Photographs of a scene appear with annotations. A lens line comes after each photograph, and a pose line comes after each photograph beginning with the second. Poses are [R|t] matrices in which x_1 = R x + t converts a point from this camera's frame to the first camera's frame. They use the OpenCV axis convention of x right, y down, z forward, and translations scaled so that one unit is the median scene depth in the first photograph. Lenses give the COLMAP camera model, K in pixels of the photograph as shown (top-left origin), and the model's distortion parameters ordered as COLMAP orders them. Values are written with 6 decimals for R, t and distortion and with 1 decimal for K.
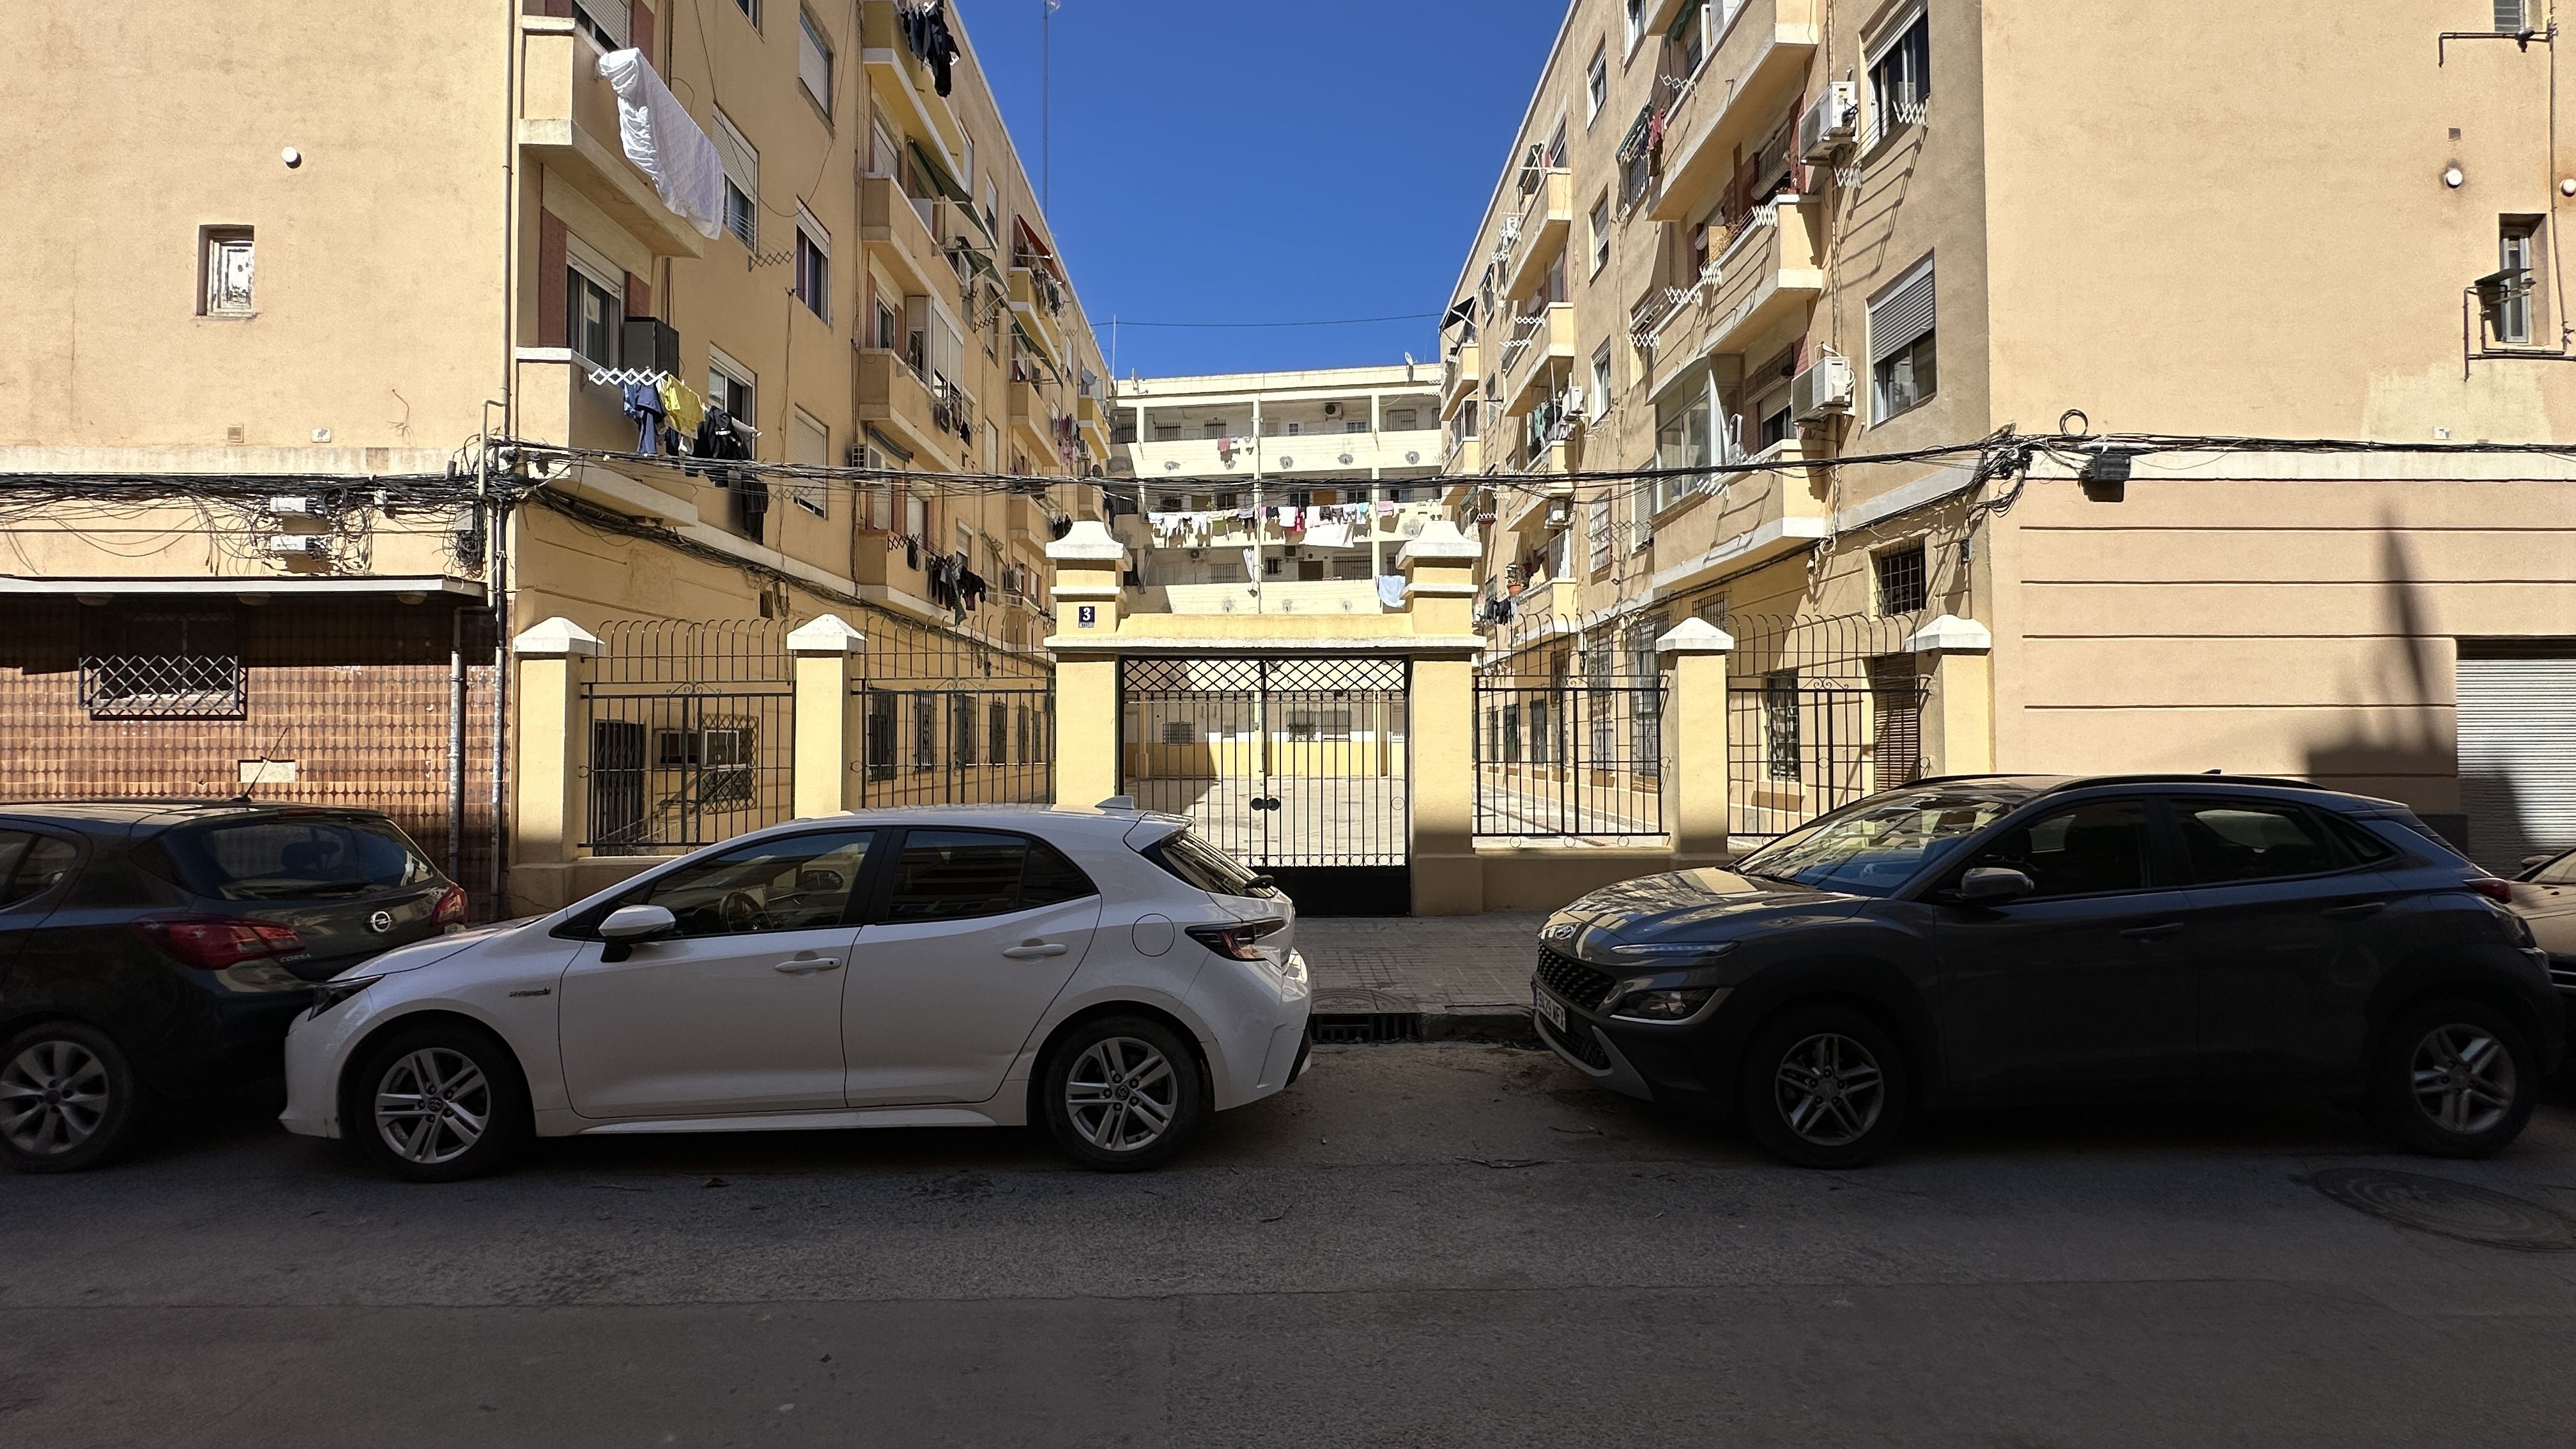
lens RADIAL K [[1034.5, 0, 1283.5], [0, 1034.5, 709.8], [0, 0, 1]] dist [-0.001782, 0.000489]
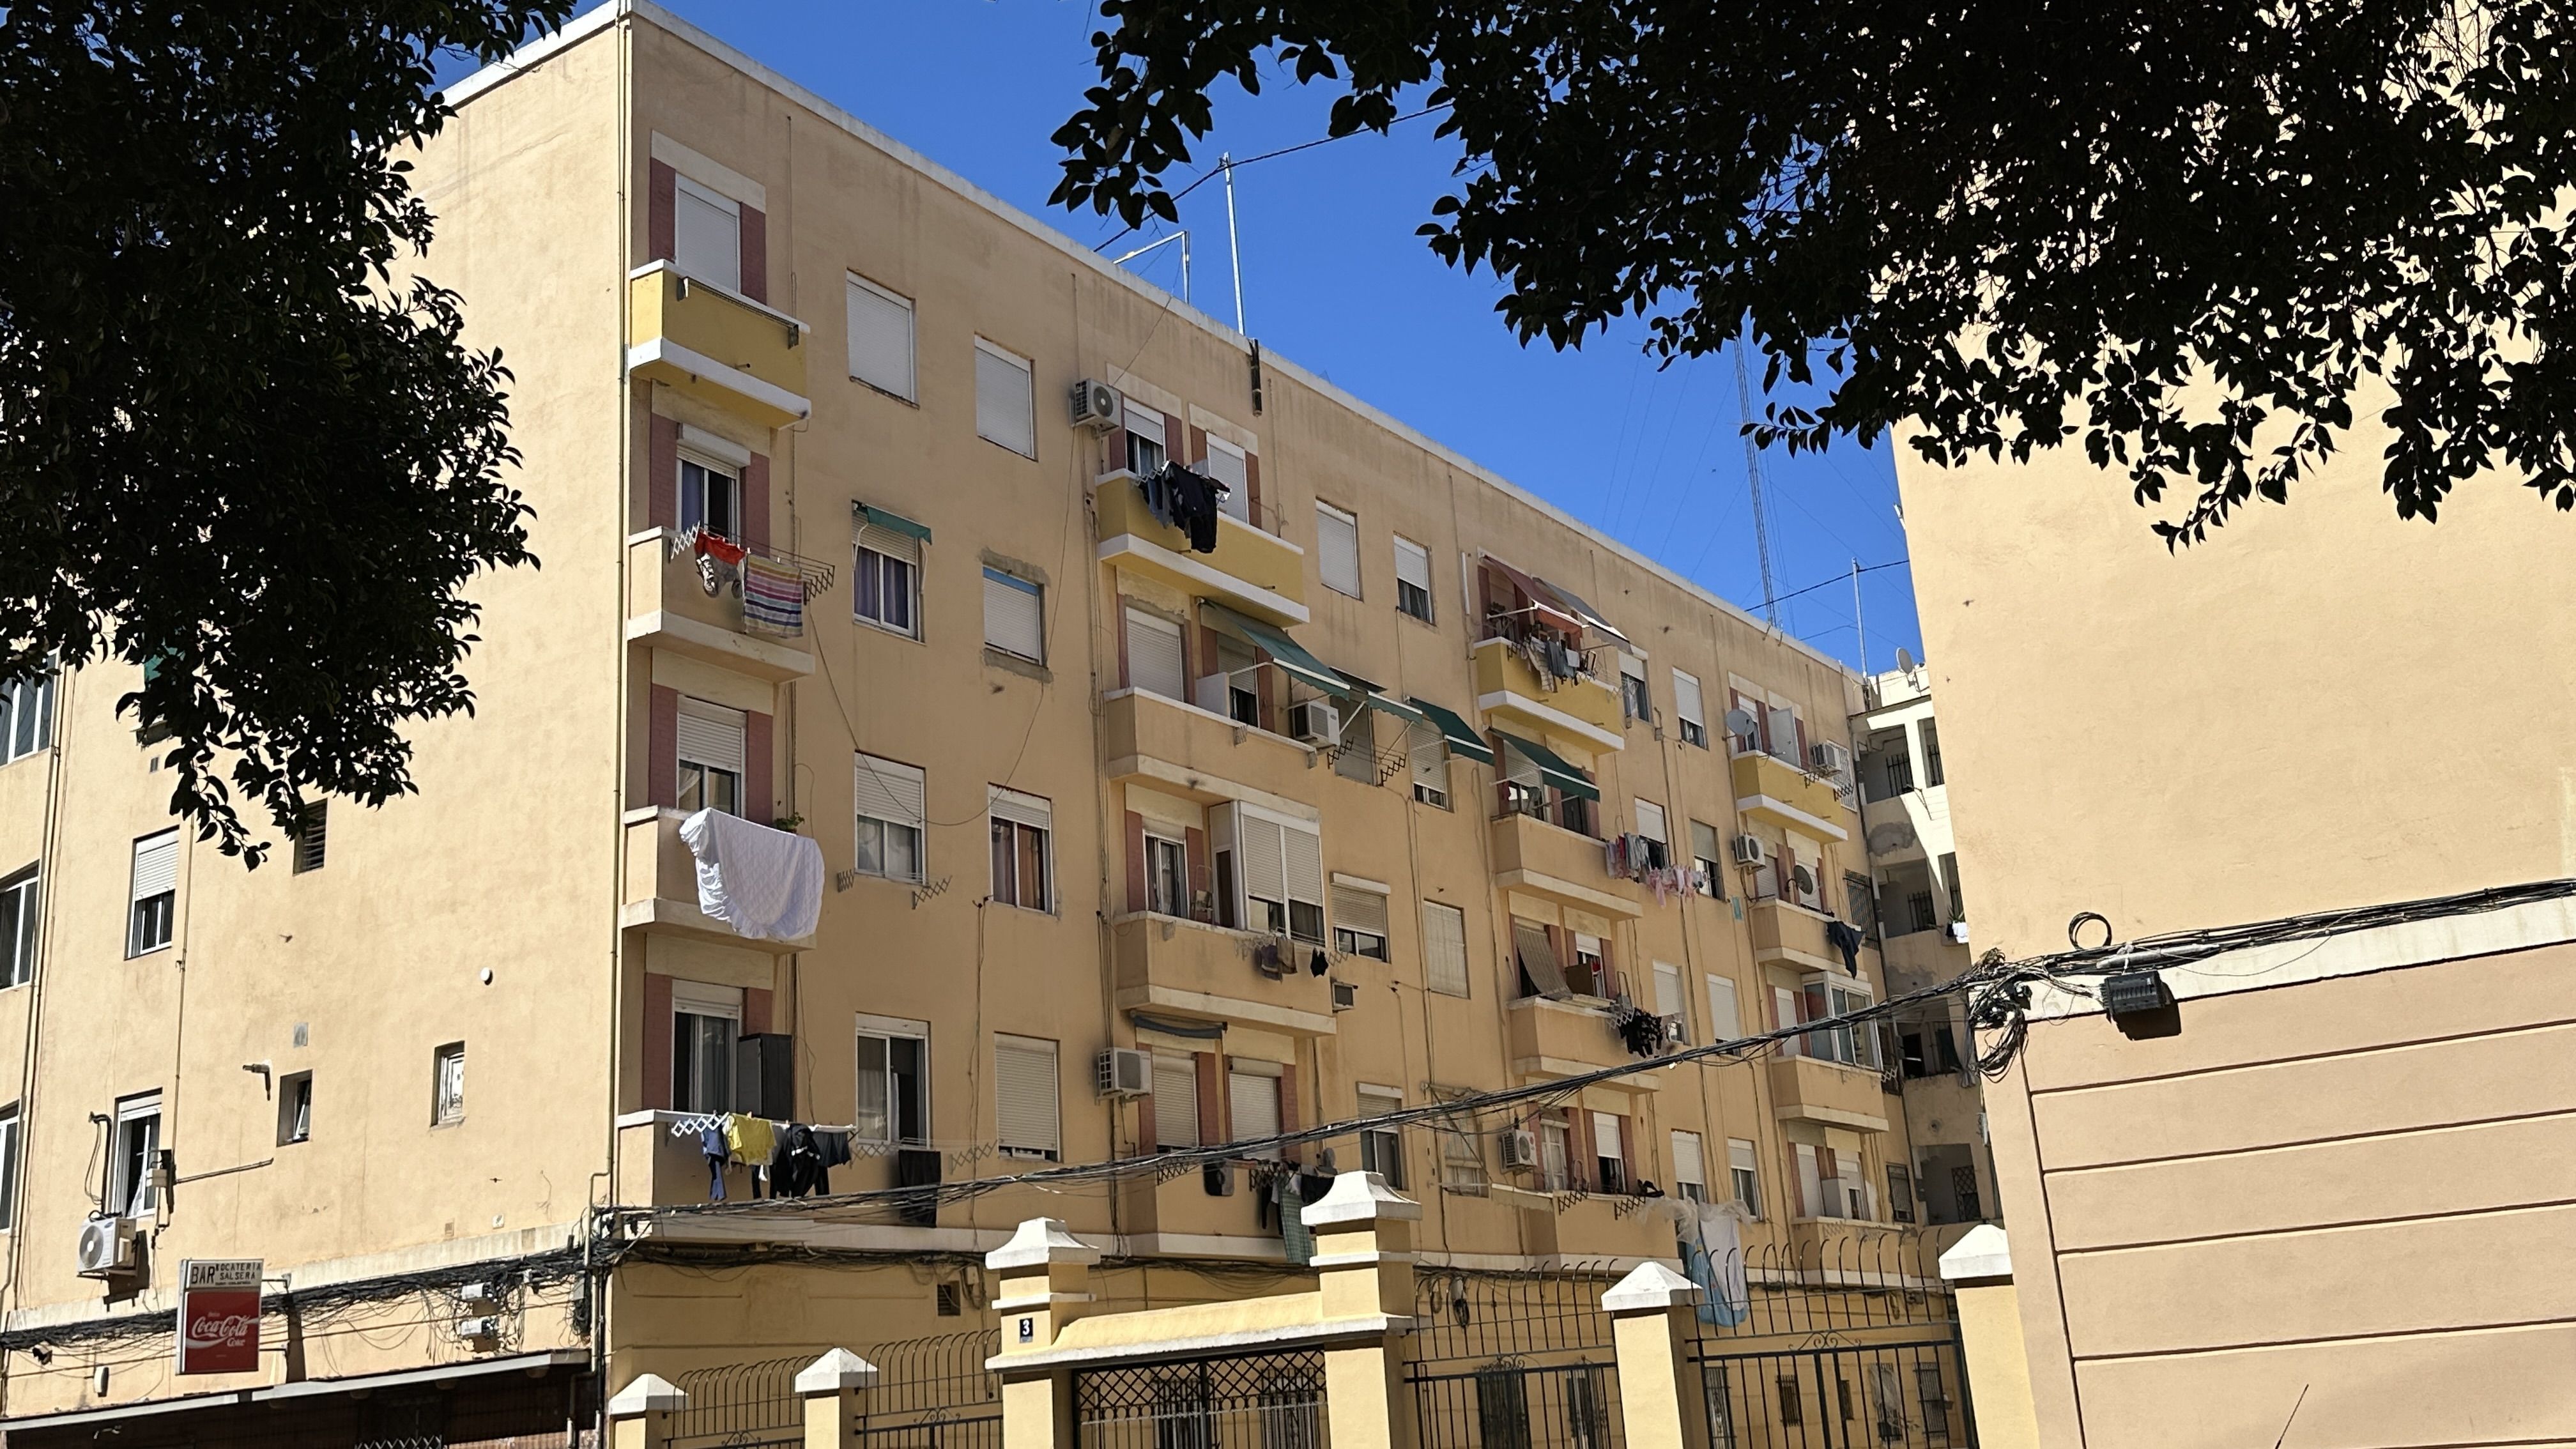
lens RADIAL K [[2409.0, 0, 1299.7], [0, 2409.0, 720.1], [0, 0, 1]] dist [0.089940, 0.000000]
pose [[0.808774, -0.217162, -0.546558, 1.299260], [0.079622, 0.961206, -0.264090, -0.021832], [0.582705, 0.170071, 0.794689, -0.666040]]
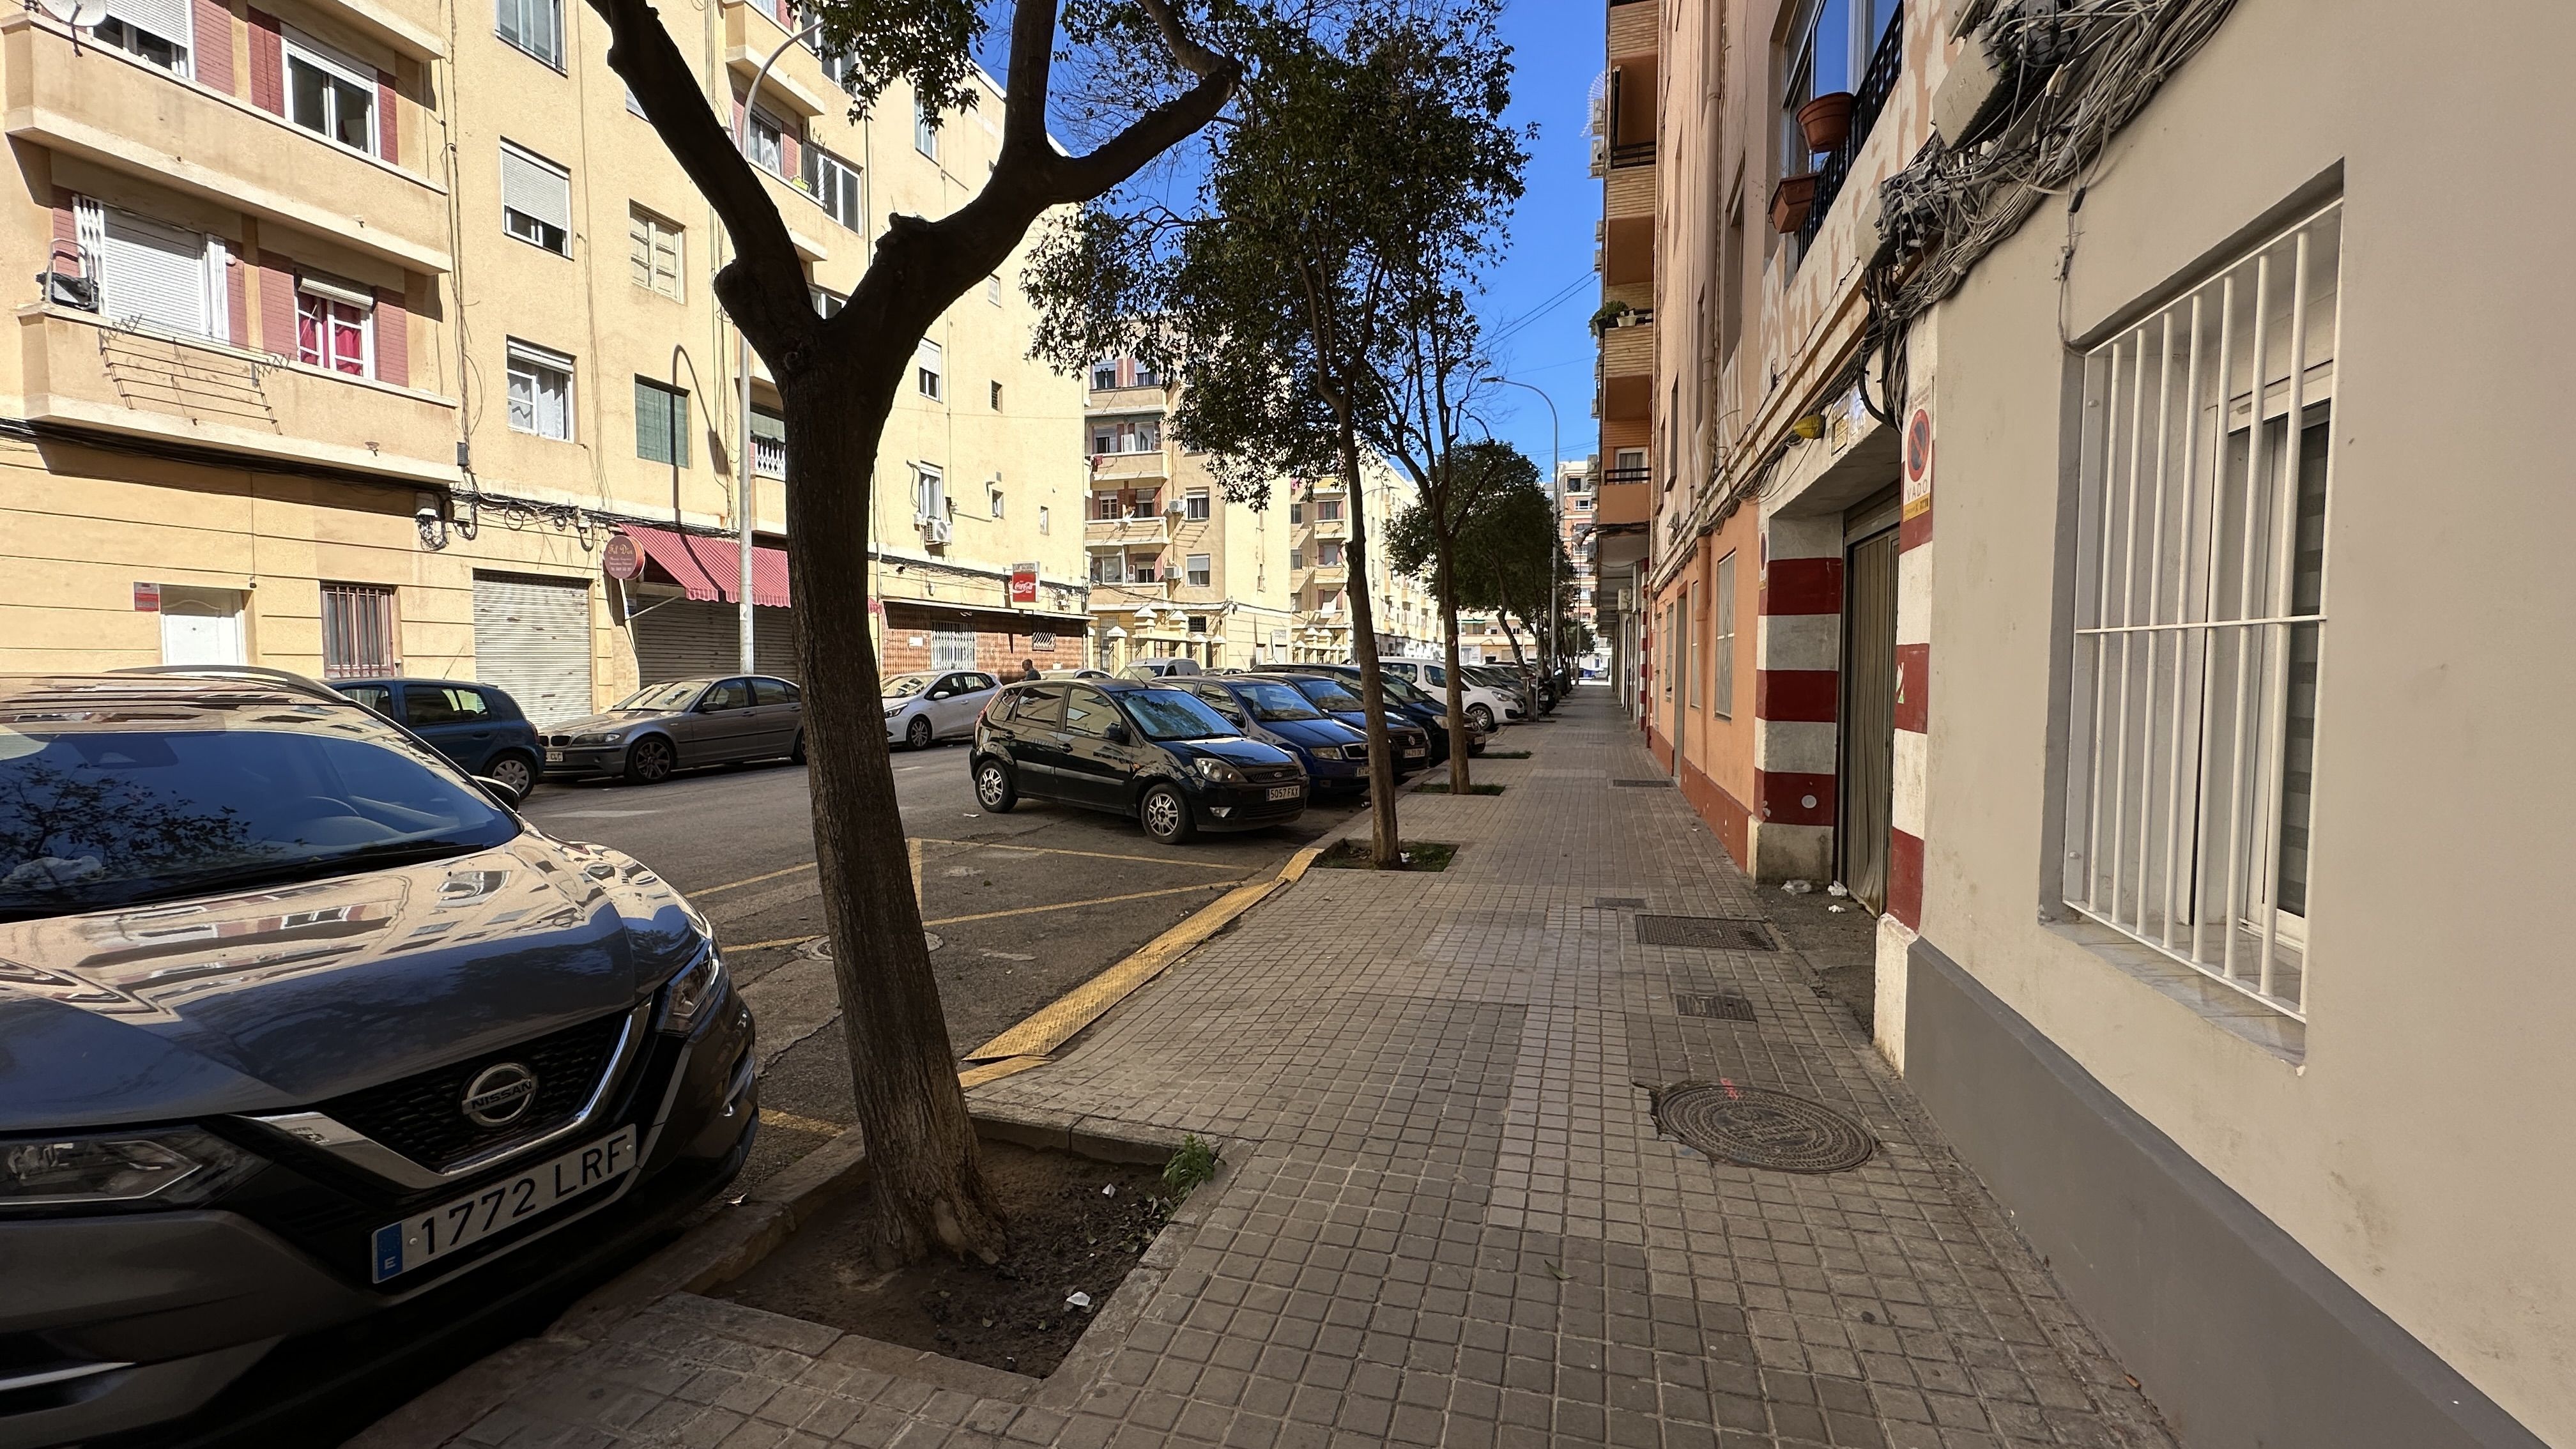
lens RADIAL K [[1034.5, 0, 1282.7], [0, 1034.5, 727.1], [0, 0, 1]] dist [-0.001782, 0.000489]
pose [[0.314967, -0.055267, 0.947492, -3.987516], [-0.014831, 0.997895, 0.063137, 0.029600], [-0.948987, -0.033938, 0.313484, -0.830384]]
